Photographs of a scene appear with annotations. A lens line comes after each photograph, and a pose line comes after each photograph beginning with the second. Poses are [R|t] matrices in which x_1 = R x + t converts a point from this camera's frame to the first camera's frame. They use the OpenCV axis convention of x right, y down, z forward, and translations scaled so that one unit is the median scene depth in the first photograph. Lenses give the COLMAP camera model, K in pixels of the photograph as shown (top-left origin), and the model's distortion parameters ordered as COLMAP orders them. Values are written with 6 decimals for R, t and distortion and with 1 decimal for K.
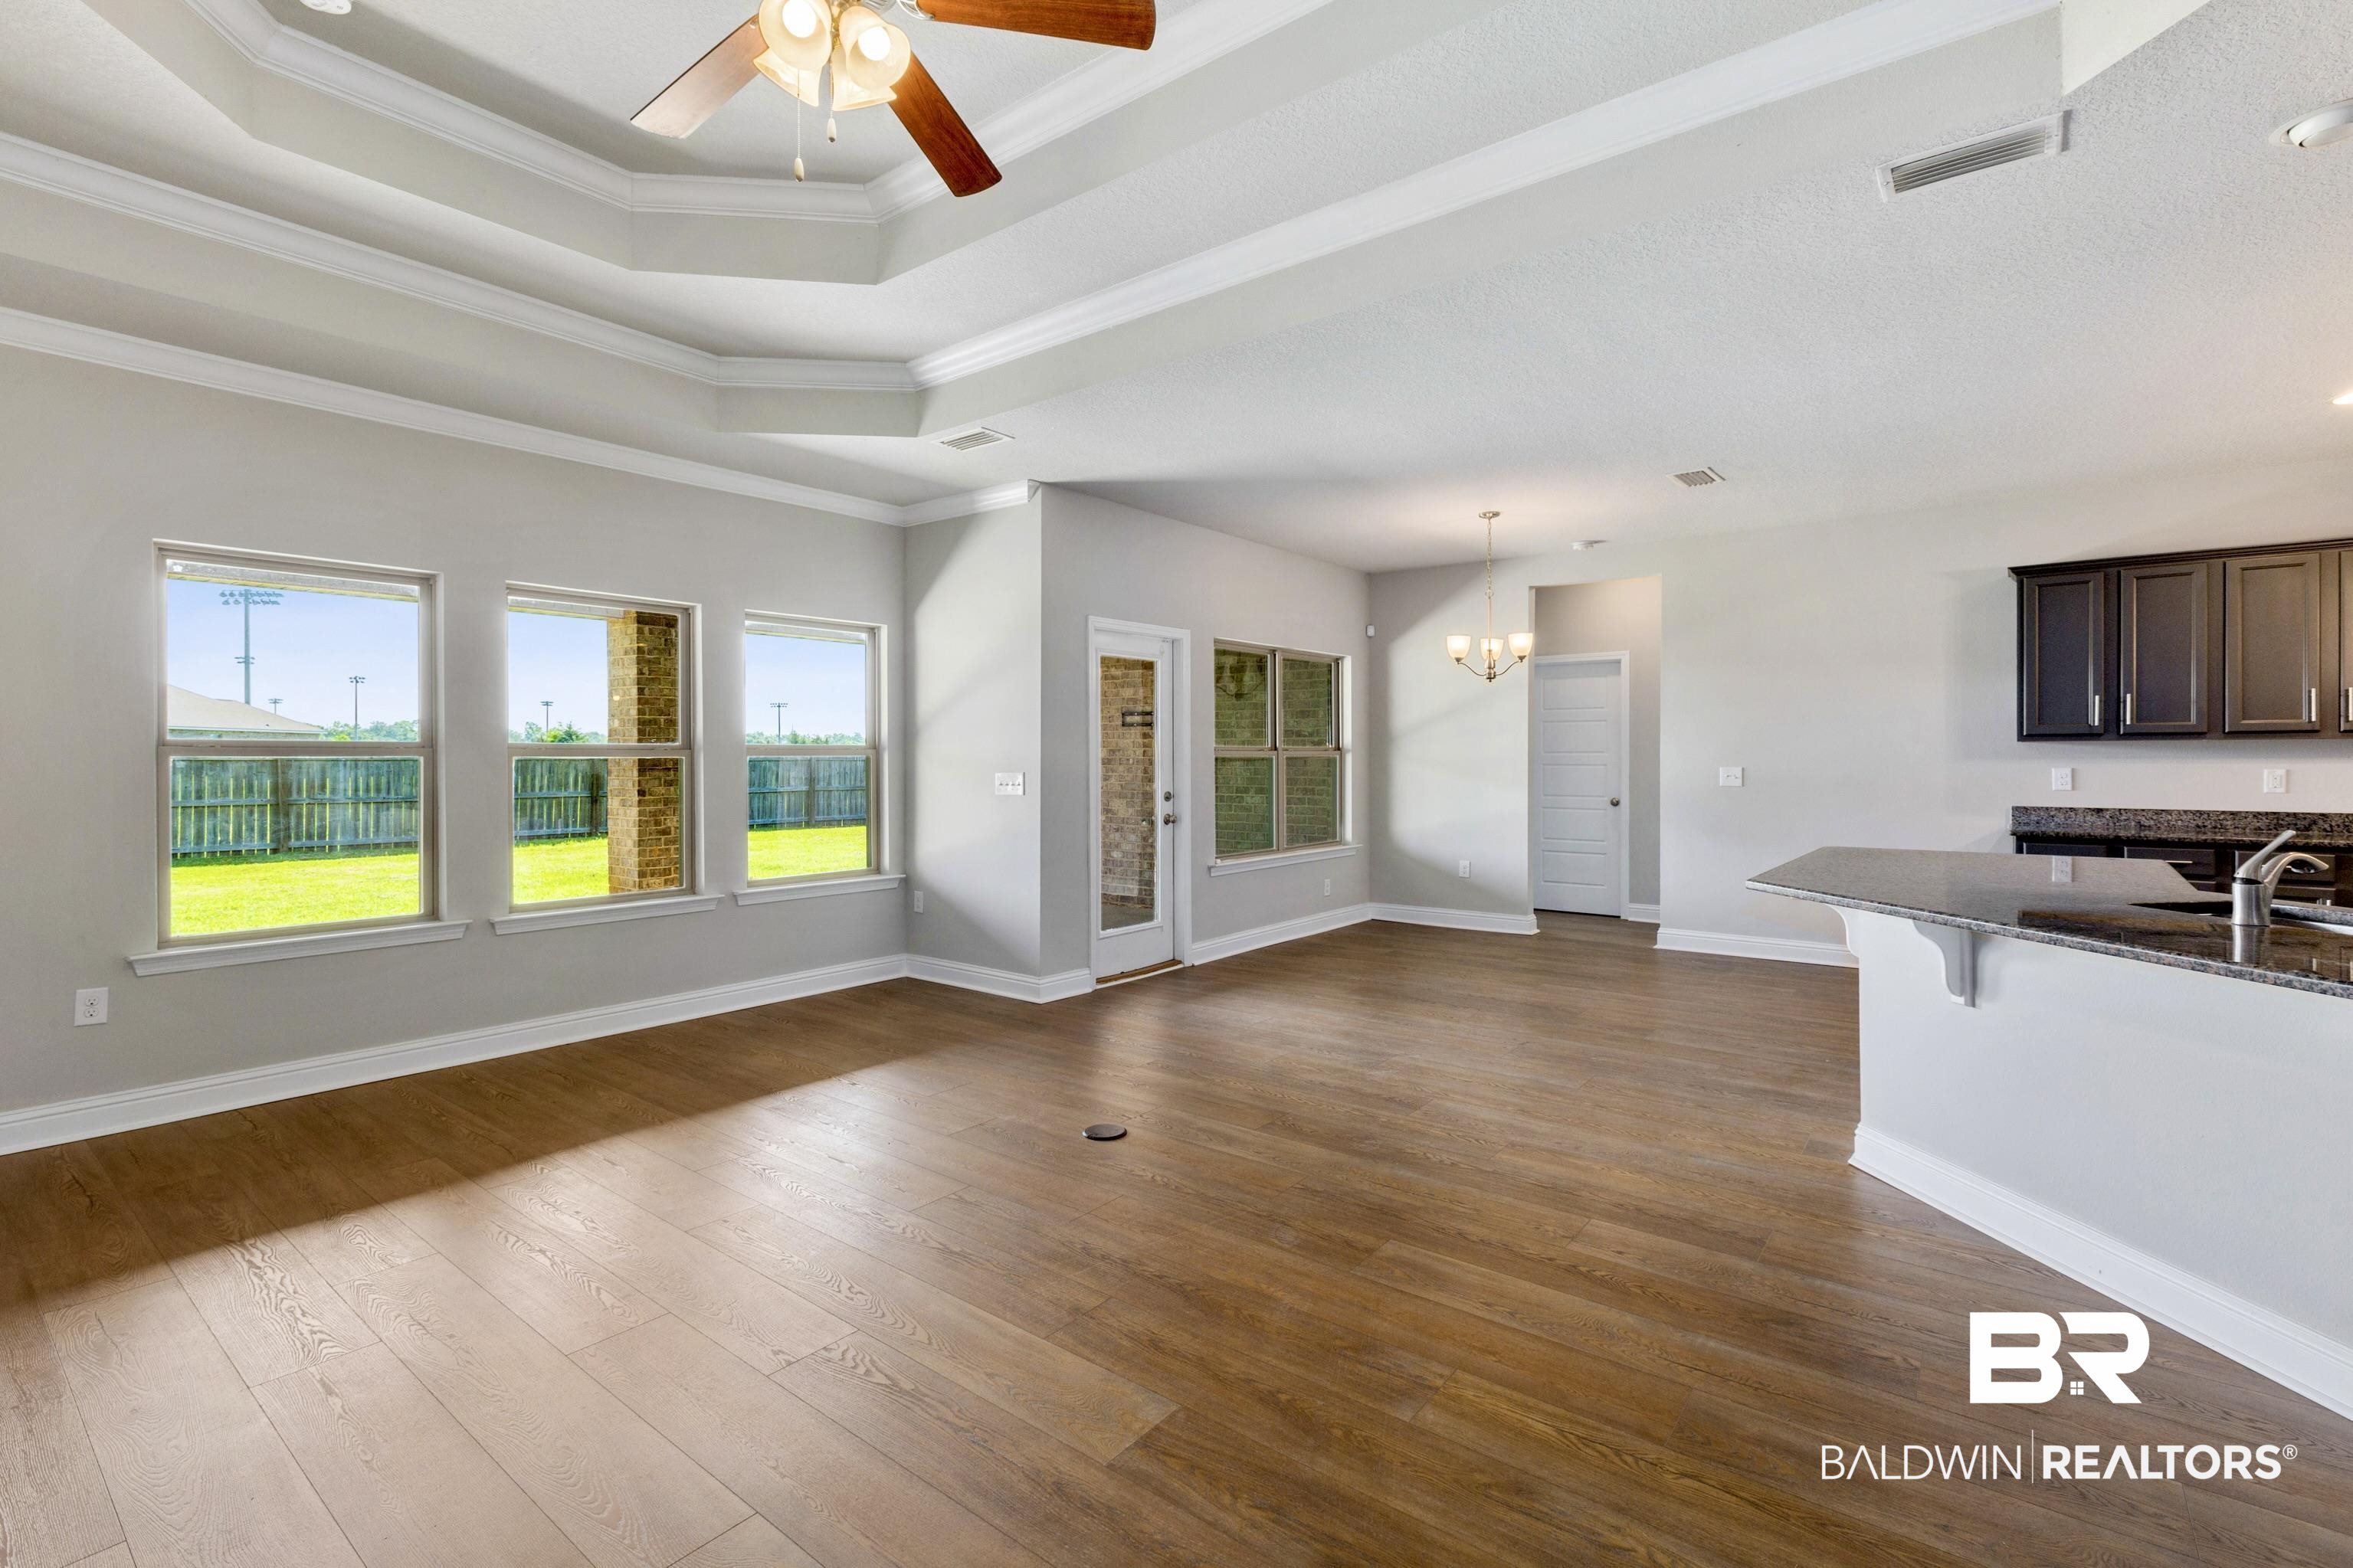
lens RADIAL K [[1072.0, 0, 1169.9], [0, 1072.0, 765.2], [0, 0, 1]] dist [0.001543, 0.000087]
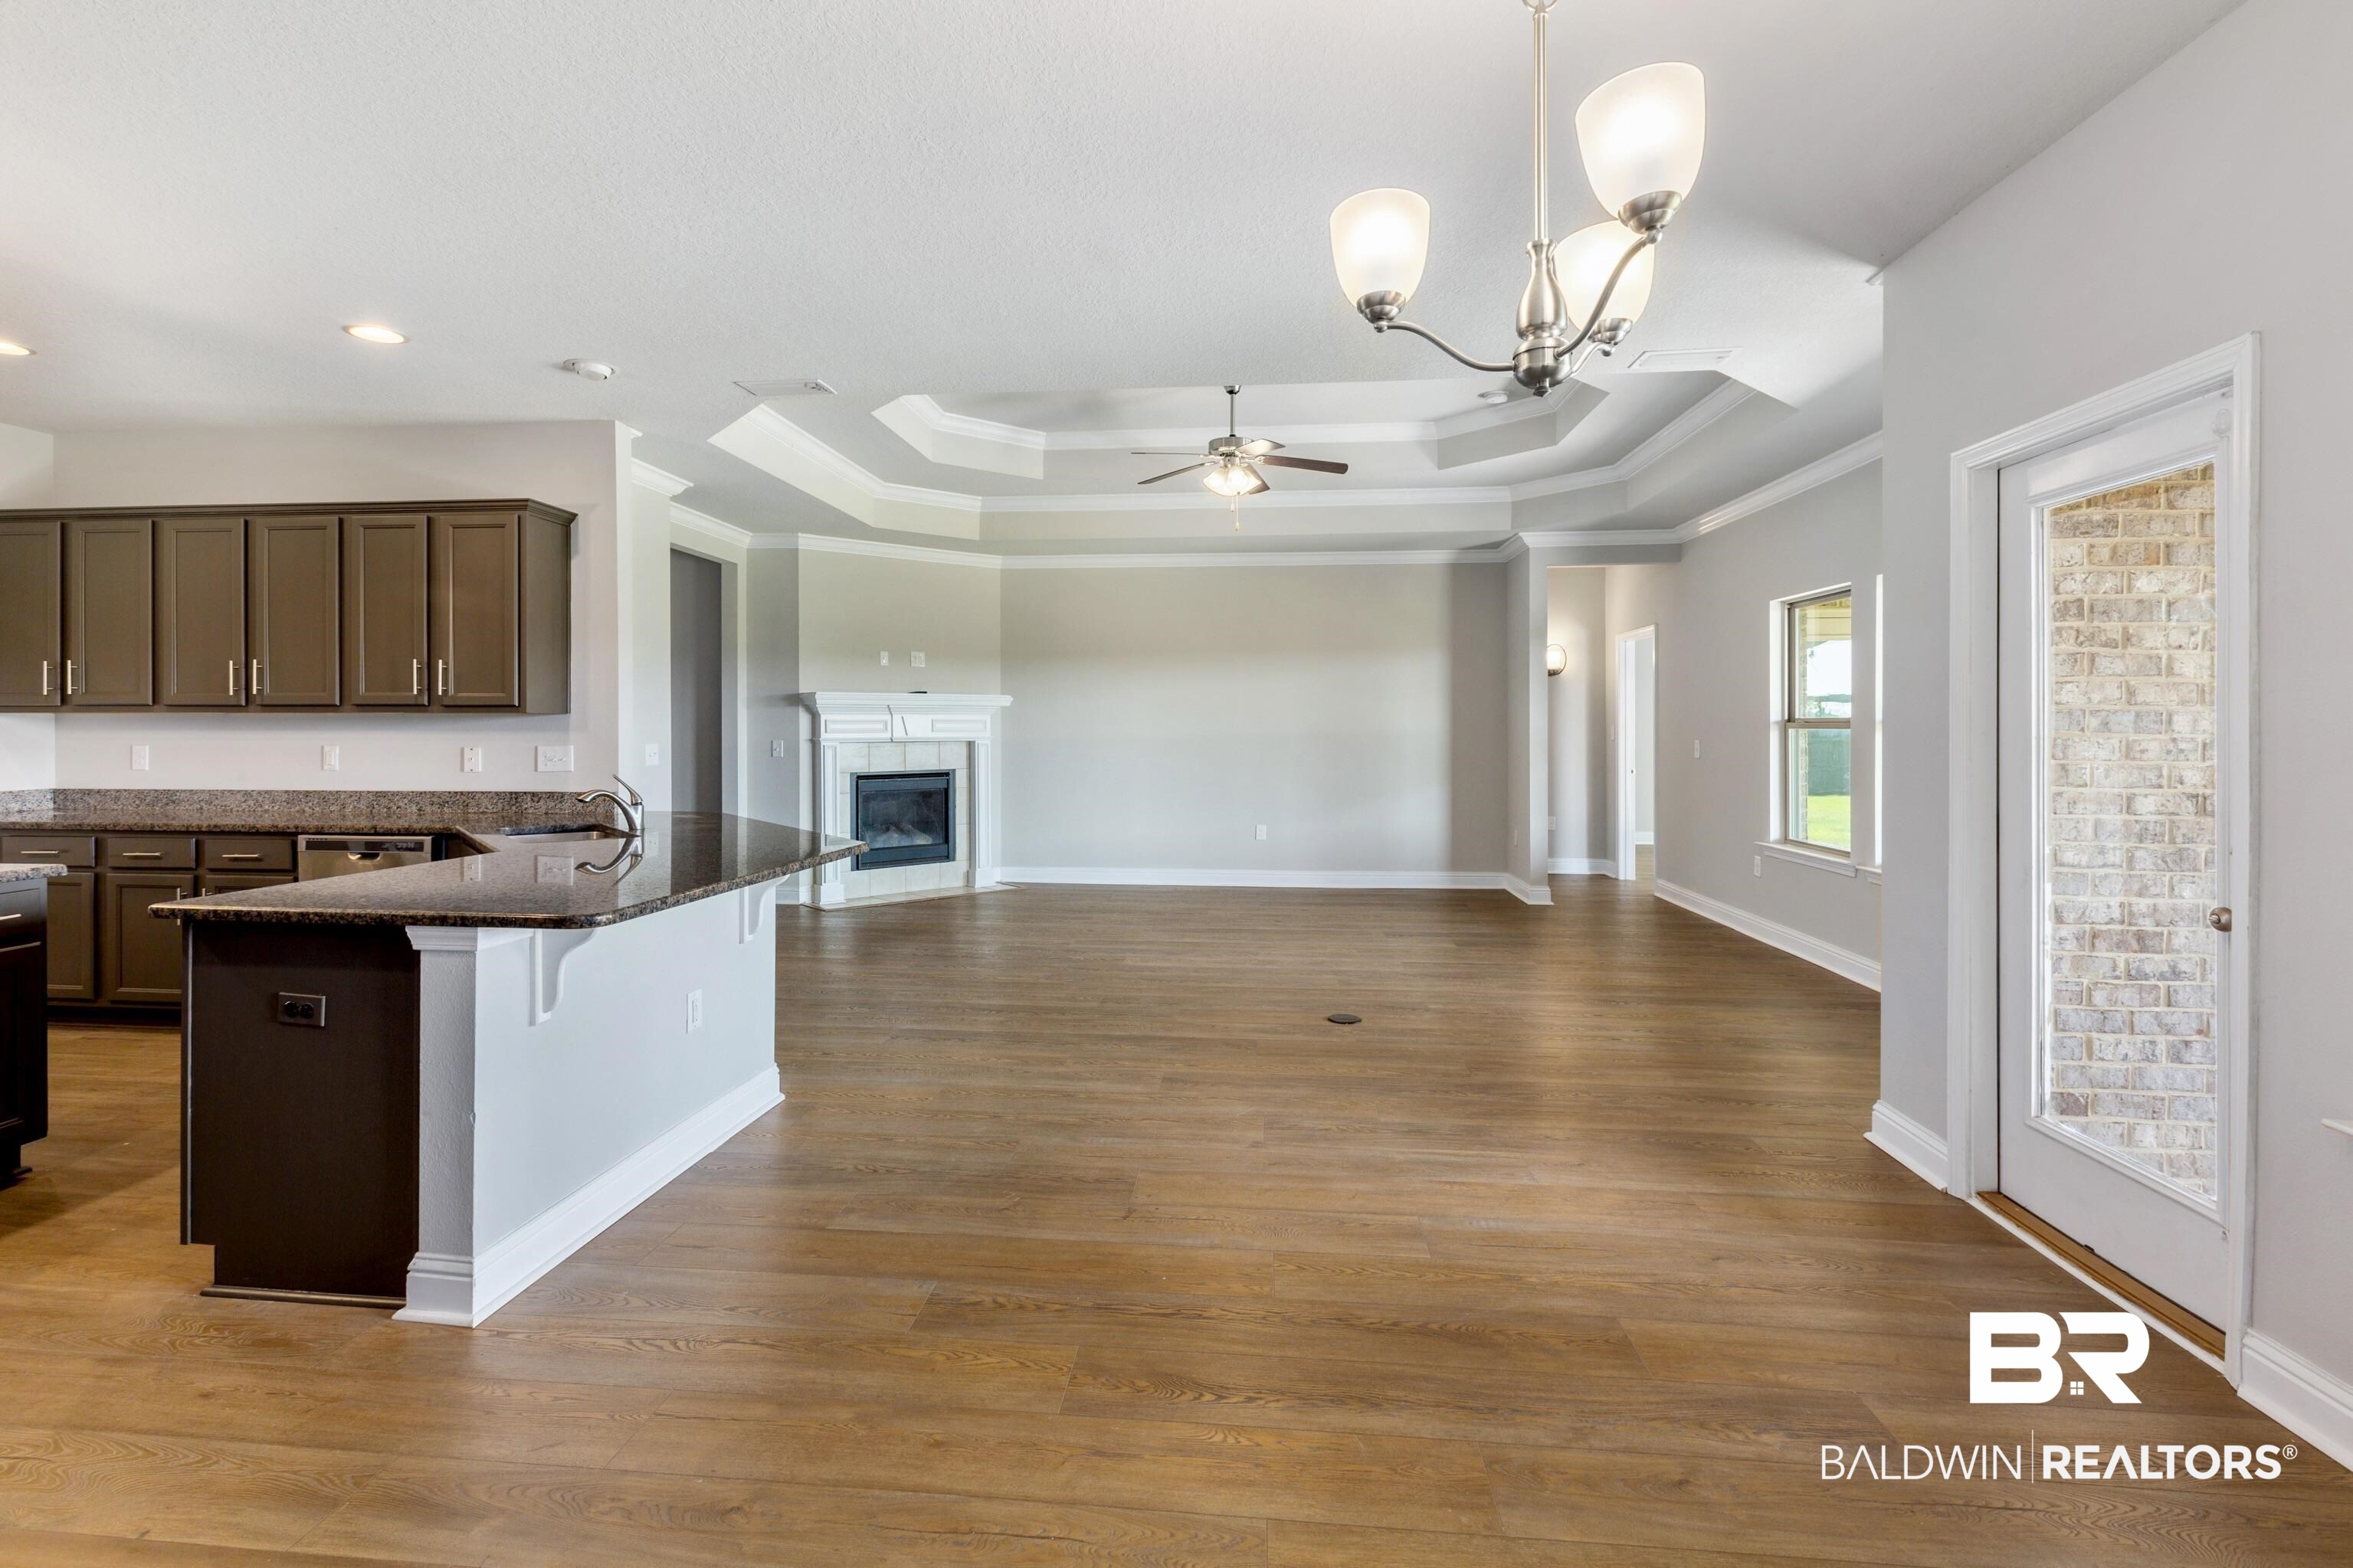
lens RADIAL K [[1072.0, 0, 1170.4], [0, 1072.0, 762.0], [0, 0, 1]] dist [0.001543, 0.000087]
pose [[-0.835249, 0.010212, -0.549777, 0.767377], [-0.010402, 0.999355, 0.034366, -0.016761], [0.549774, 0.034423, -0.834604, 1.810834]]
